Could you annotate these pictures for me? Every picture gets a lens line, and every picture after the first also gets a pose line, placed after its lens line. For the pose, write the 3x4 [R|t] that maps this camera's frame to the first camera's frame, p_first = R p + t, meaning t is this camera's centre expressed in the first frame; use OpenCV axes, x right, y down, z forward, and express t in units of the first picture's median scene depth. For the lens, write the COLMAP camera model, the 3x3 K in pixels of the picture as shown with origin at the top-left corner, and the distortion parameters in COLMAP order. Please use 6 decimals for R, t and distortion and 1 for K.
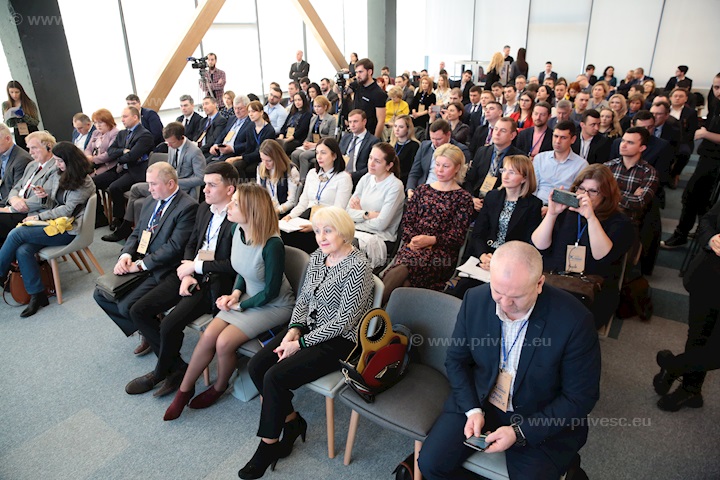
lens RADIAL K [[478.0, 0, 360.0], [0, 478.0, 240.0], [0, 0, 1]] dist [-0.069015, 0.042870]
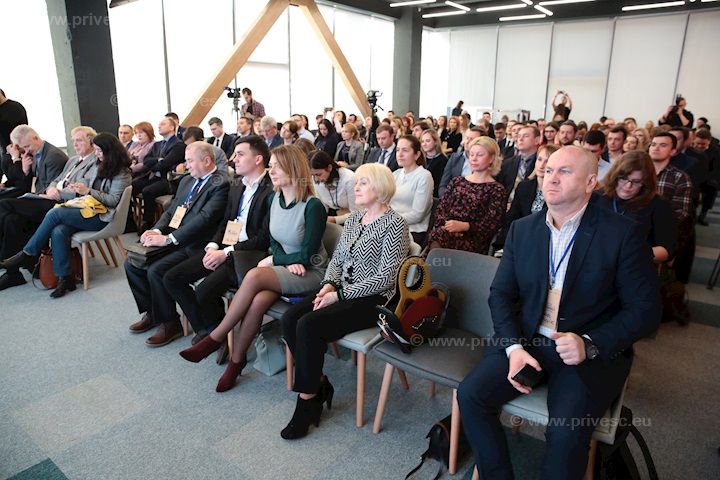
lens RADIAL K [[485.6, 0, 360.0], [0, 485.6, 240.0], [0, 0, 1]] dist [-0.121331, 0.093149]
pose [[0.998749, 0.037709, -0.032853, -0.032575], [-0.041622, 0.990905, -0.127965, 0.164841], [0.027728, 0.129172, 0.991234, 0.005772]]
